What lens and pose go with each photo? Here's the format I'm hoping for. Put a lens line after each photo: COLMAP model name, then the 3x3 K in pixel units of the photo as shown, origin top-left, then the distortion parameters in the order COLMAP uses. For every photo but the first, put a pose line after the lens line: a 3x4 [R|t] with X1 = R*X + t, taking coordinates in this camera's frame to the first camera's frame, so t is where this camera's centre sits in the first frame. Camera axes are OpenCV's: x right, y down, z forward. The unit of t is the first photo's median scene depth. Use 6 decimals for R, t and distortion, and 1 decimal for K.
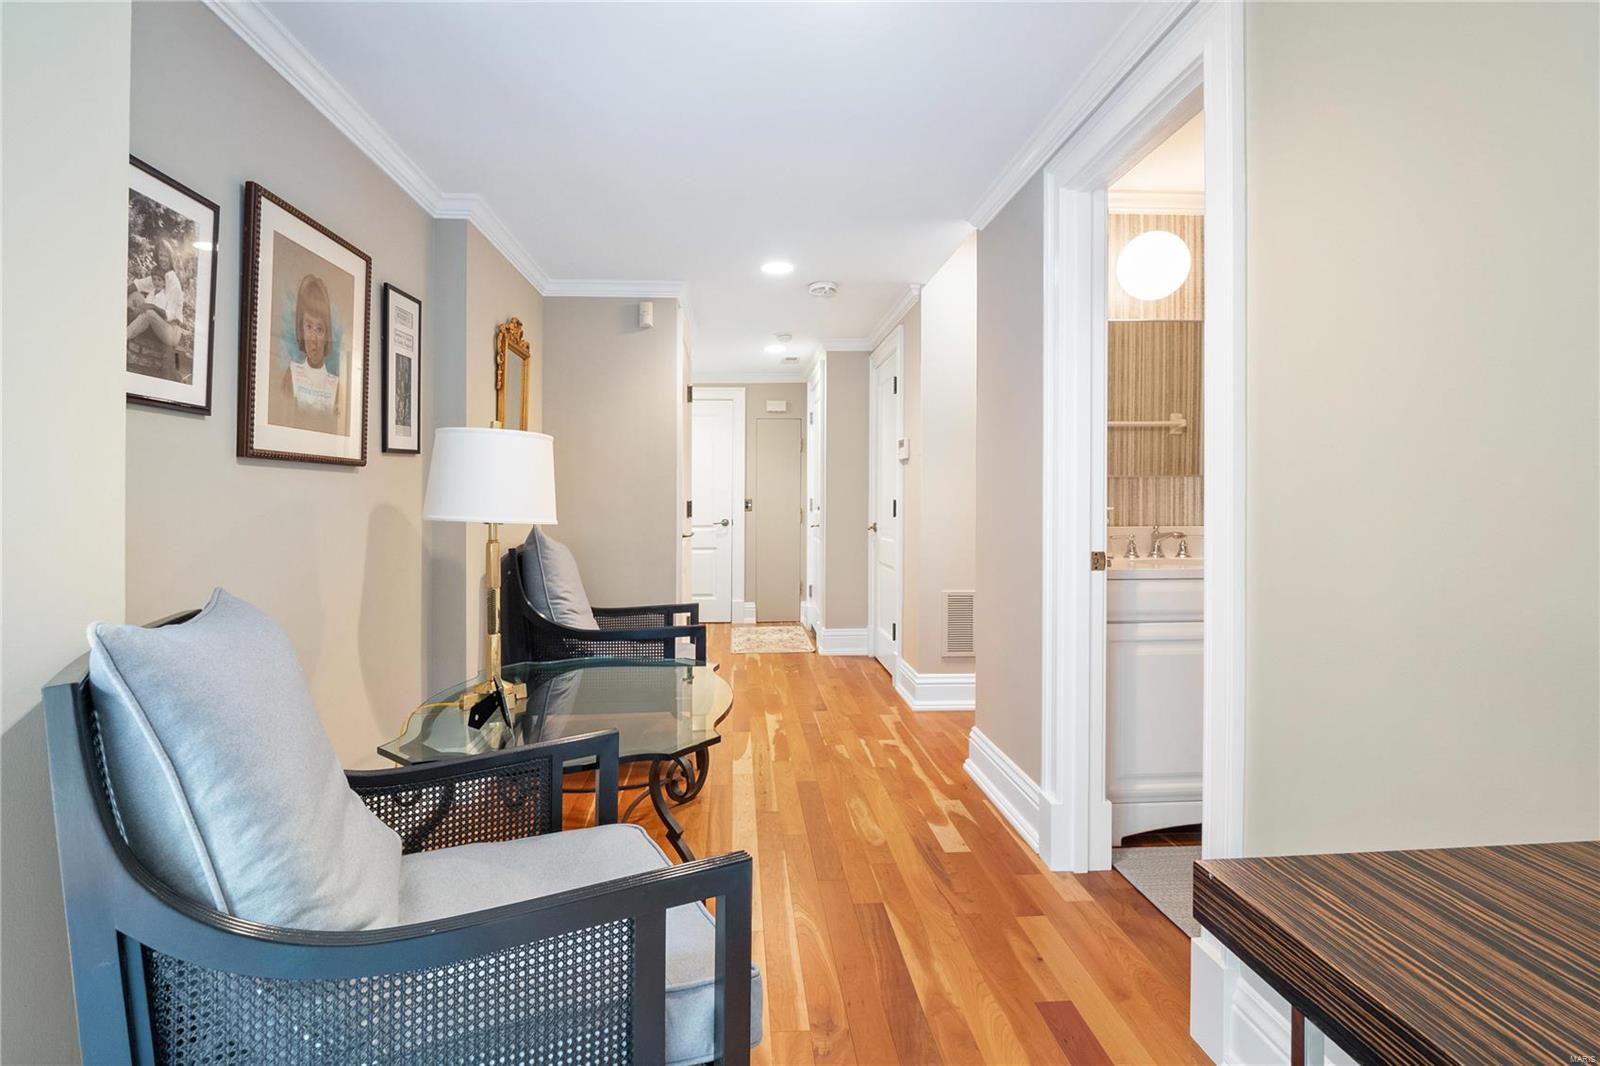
lens RADIAL K [[757.5, 0, 792.1], [0, 757.5, 495.3], [0, 0, 1]] dist [-0.009815, -0.002492]
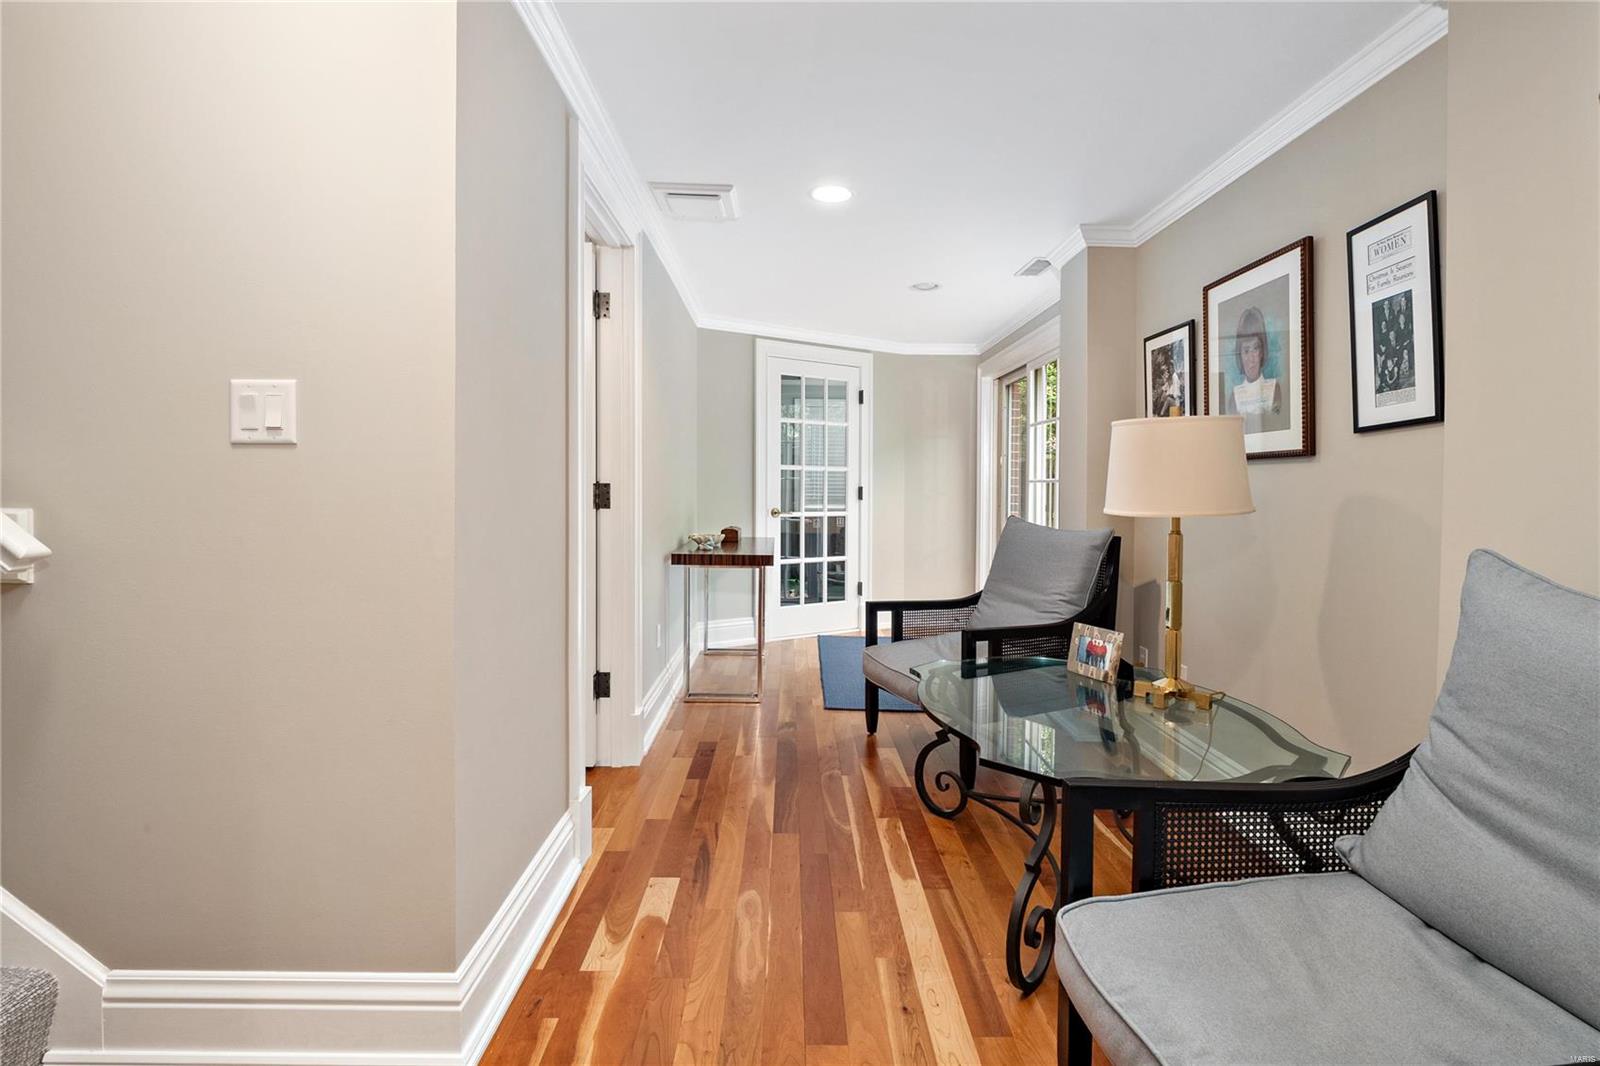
lens RADIAL K [[699.7, 0, 800.0], [0, 699.7, 531.3], [0, 0, 1]] dist [-0.000610, -0.000011]
pose [[-0.997775, -0.022942, 0.062596, 0.011667], [-0.019219, 0.998046, 0.059451, 0.009355], [-0.063837, 0.058116, -0.996267, 1.003102]]
